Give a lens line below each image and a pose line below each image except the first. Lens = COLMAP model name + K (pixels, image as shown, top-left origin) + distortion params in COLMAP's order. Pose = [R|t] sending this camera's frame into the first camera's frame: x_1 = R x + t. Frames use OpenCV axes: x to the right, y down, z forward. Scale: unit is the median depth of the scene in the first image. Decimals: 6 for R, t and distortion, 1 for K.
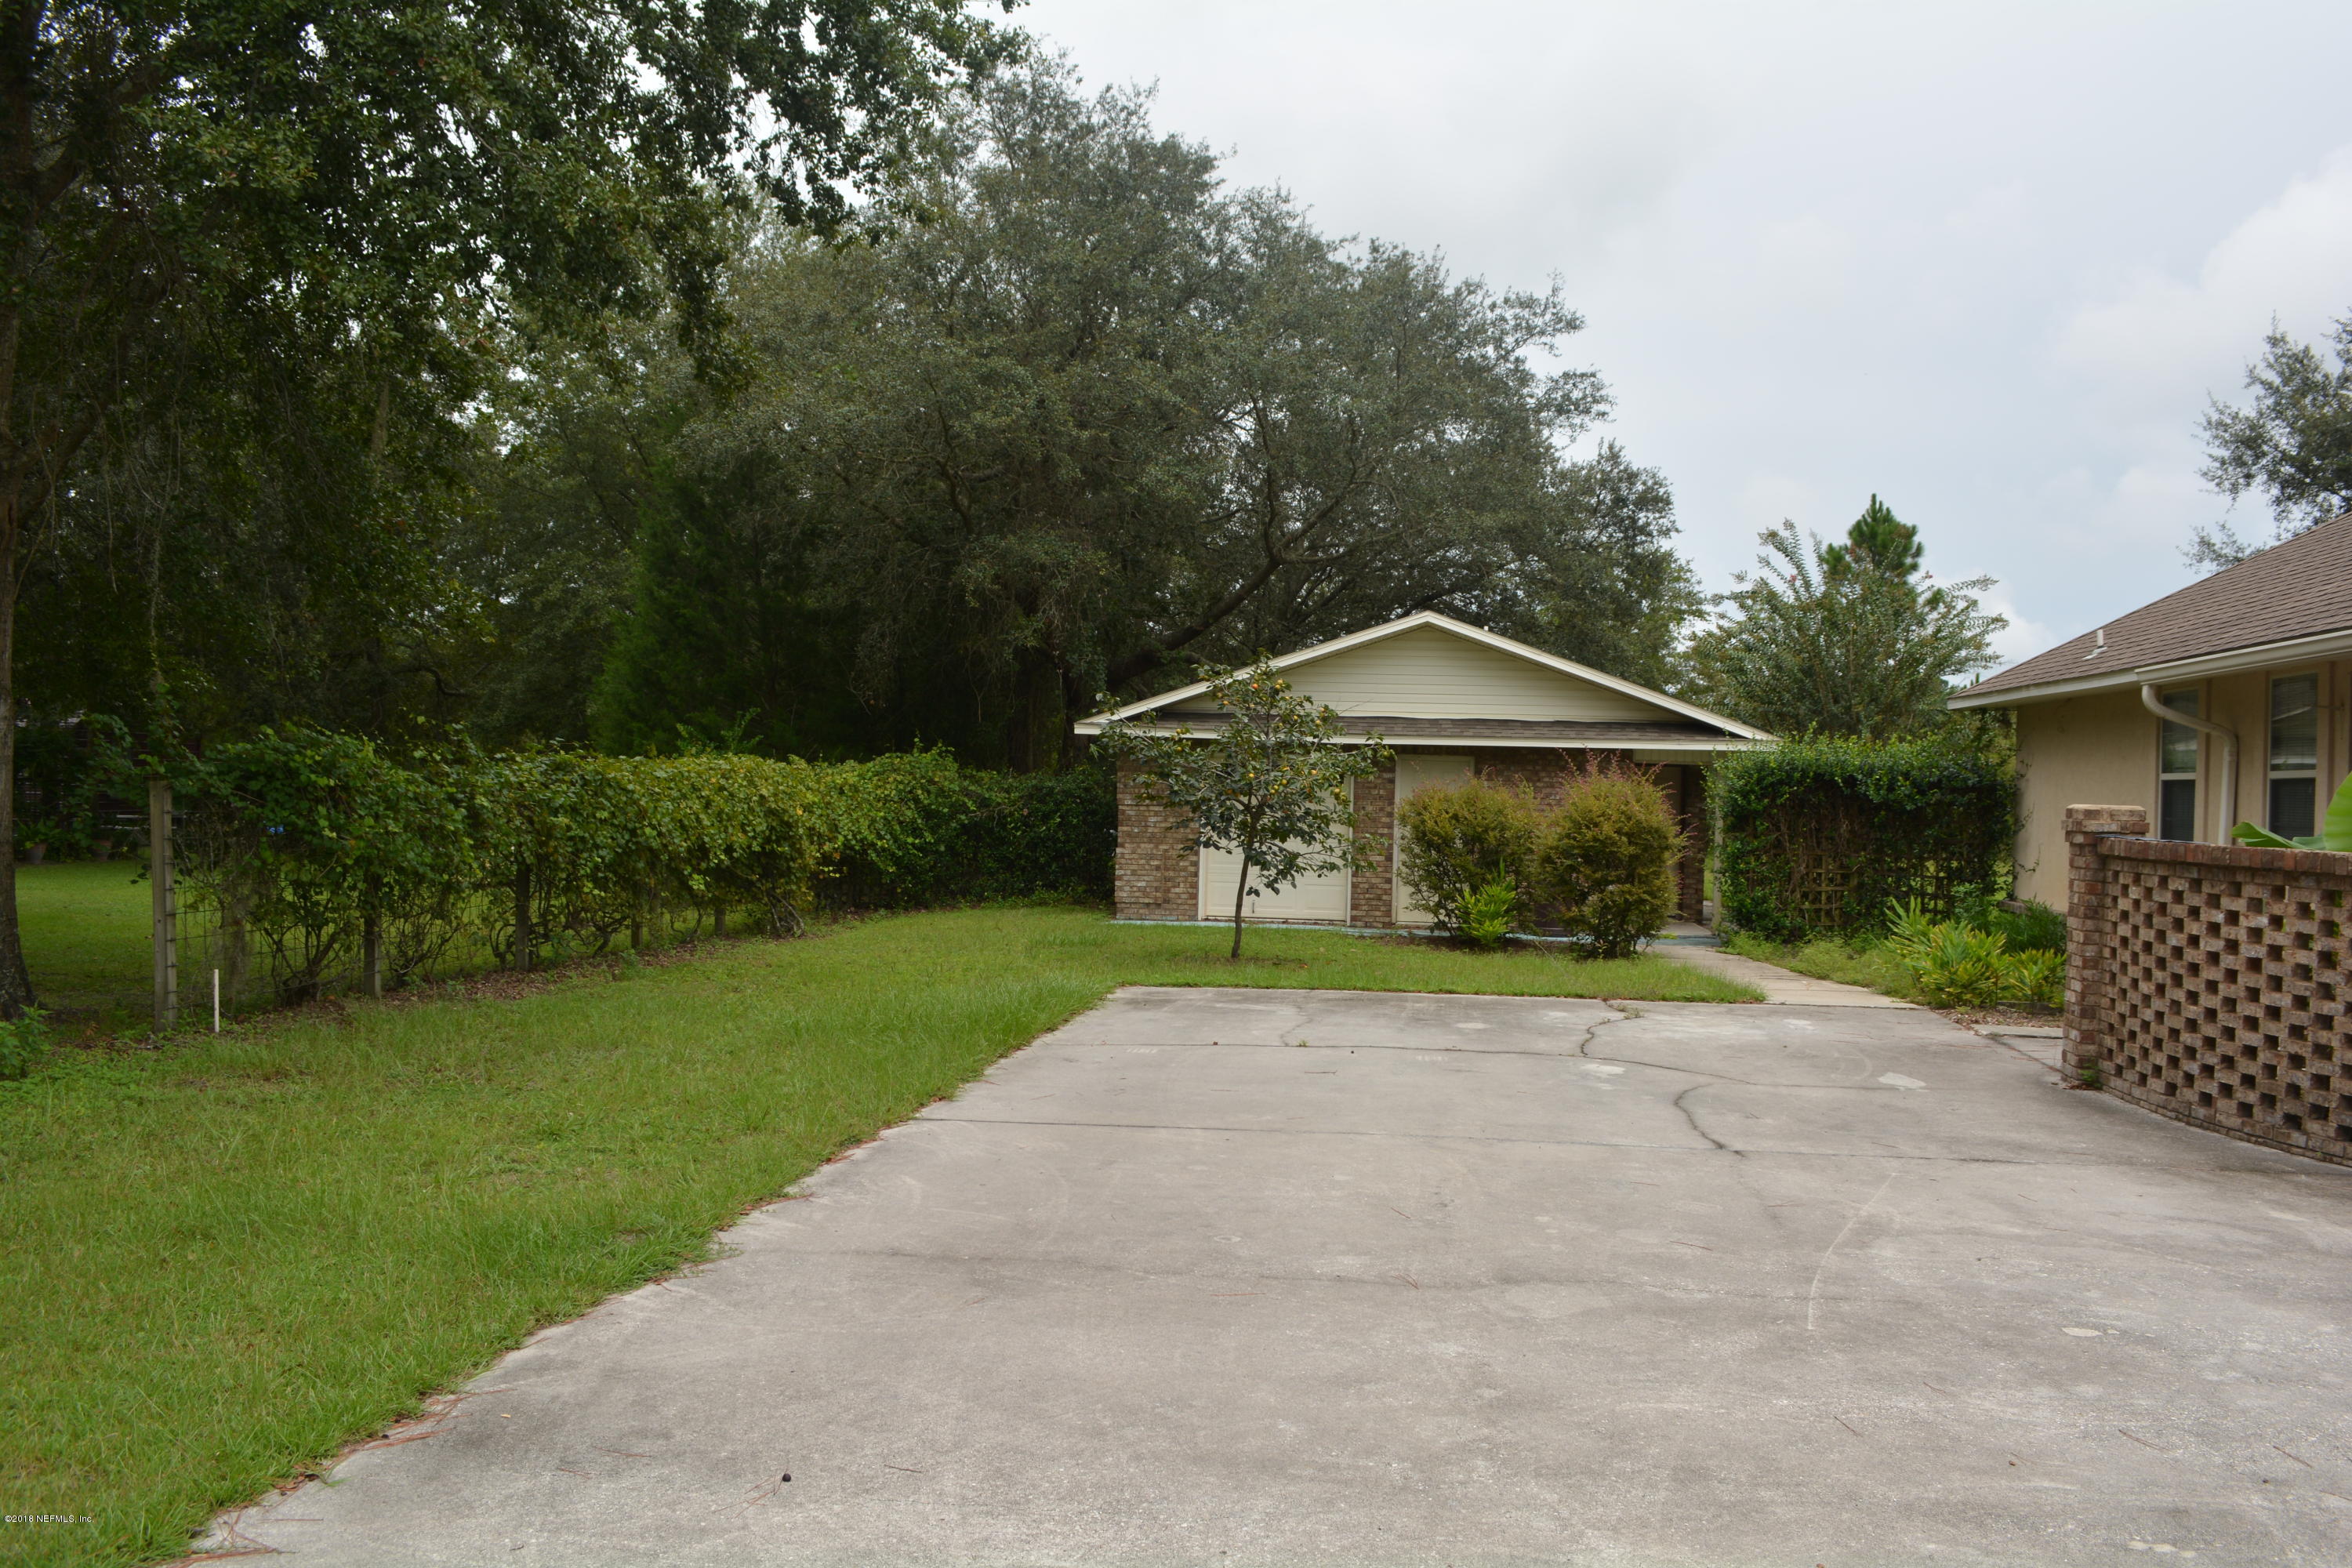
lens RADIAL K [[1850.7, 0, 1191.6], [0, 1850.7, 793.1], [0, 0, 1]] dist [-0.087408, 0.015236]
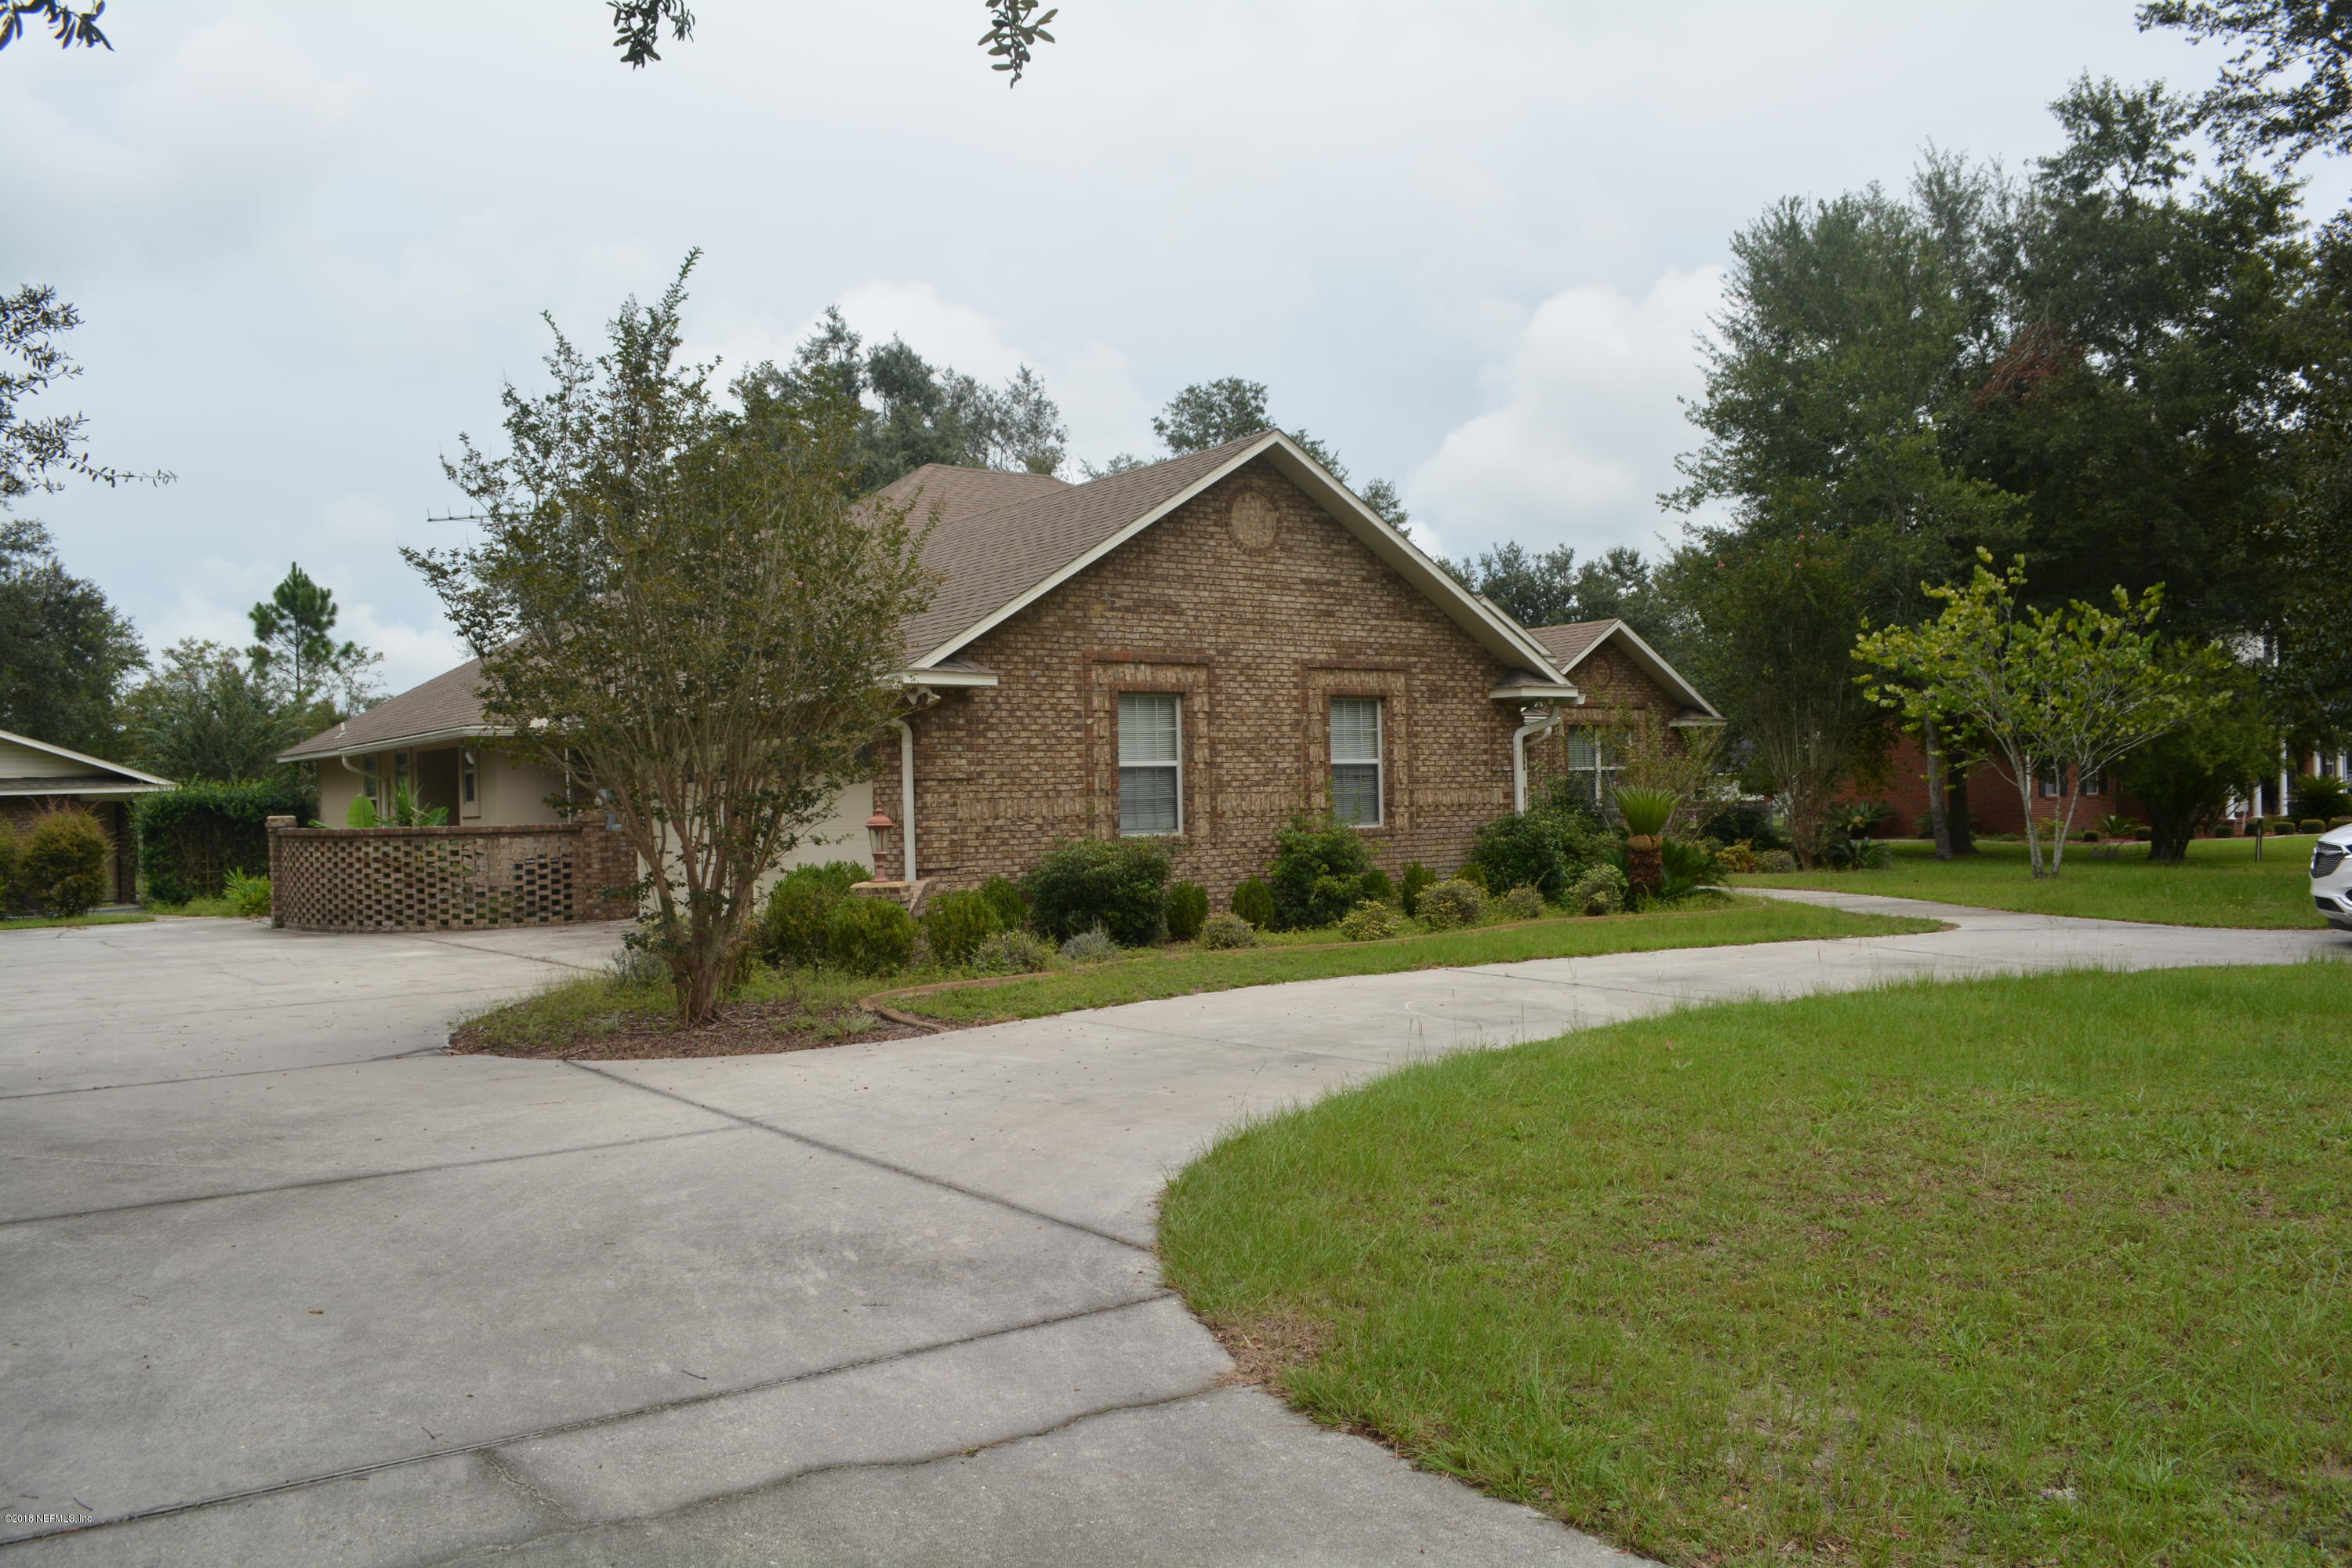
lens RADIAL K [[1850.7, 0, 1191.6], [0, 1850.7, 793.1], [0, 0, 1]] dist [-0.087408, 0.015236]
pose [[0.706377, -0.045060, 0.706400, -0.188802], [0.048800, 0.998697, 0.014907, -0.000495], [-0.706152, 0.023943, 0.707656, -0.834577]]
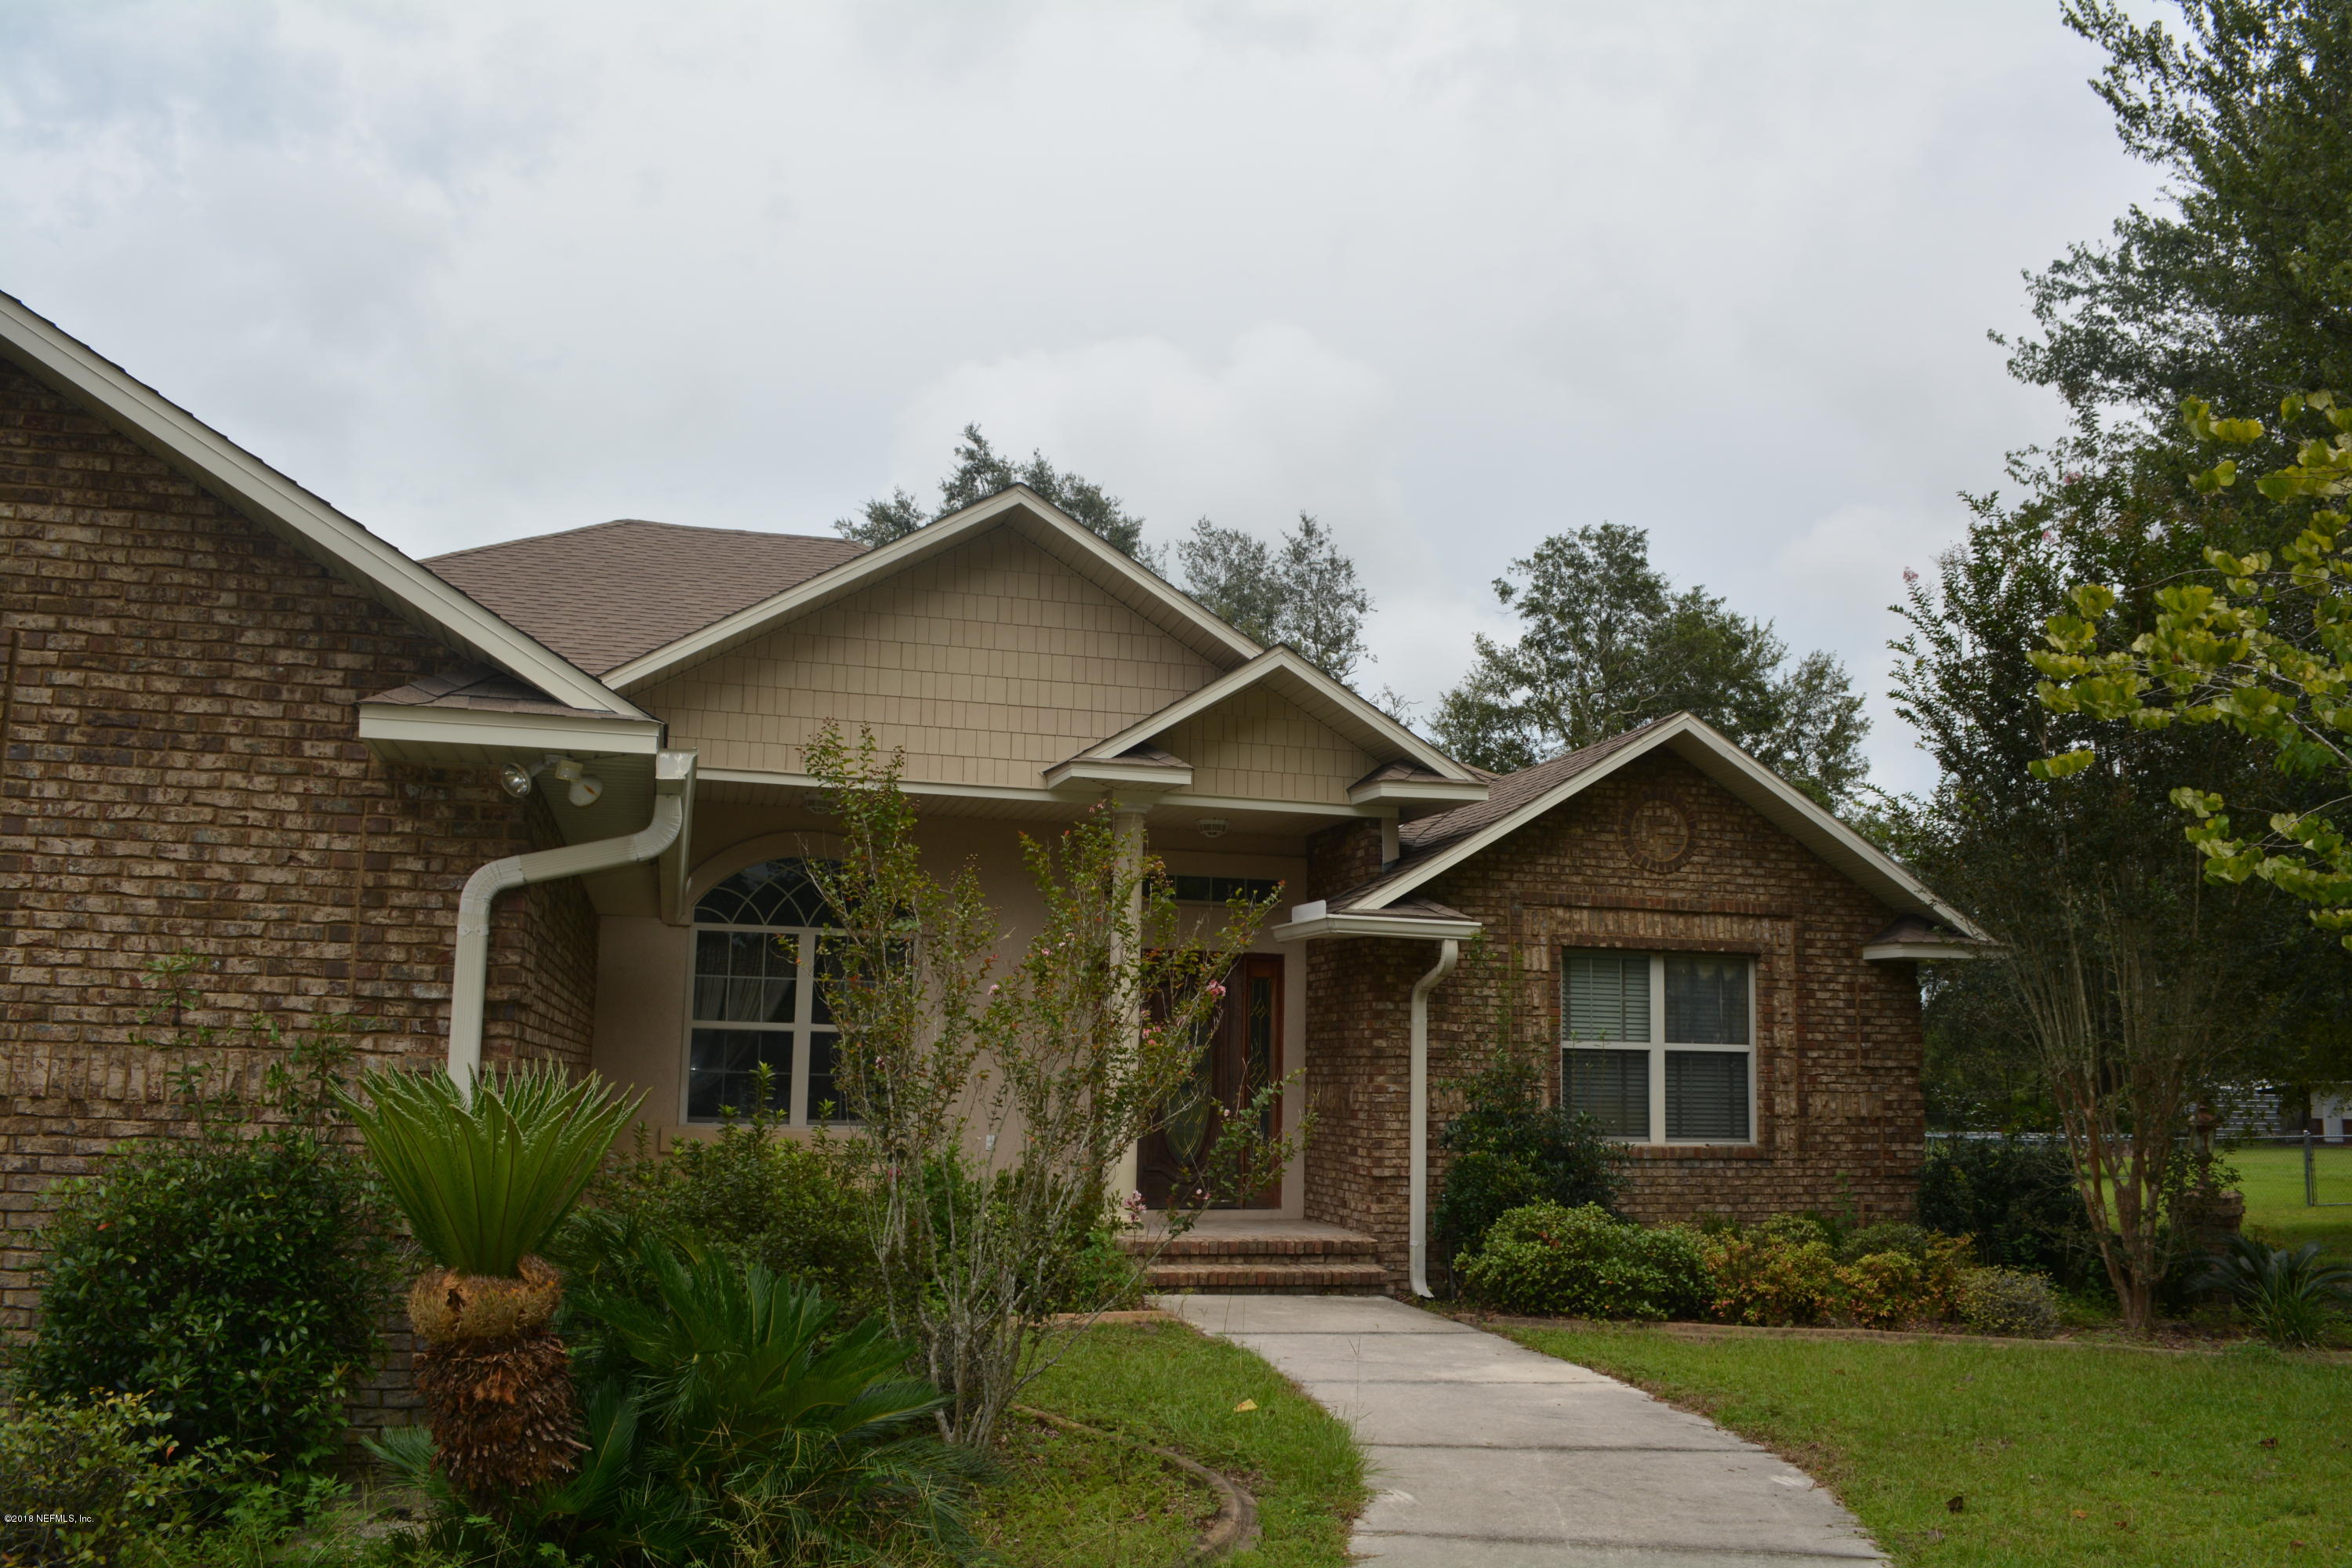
lens RADIAL K [[1850.7, 0, 1191.6], [0, 1850.7, 793.1], [0, 0, 1]] dist [-0.087408, 0.015236]
pose [[0.916766, 0.050594, 0.396207, 0.738213], [0.009089, 0.989046, -0.147326, 0.025100], [-0.399321, 0.138664, 0.906264, -0.539397]]
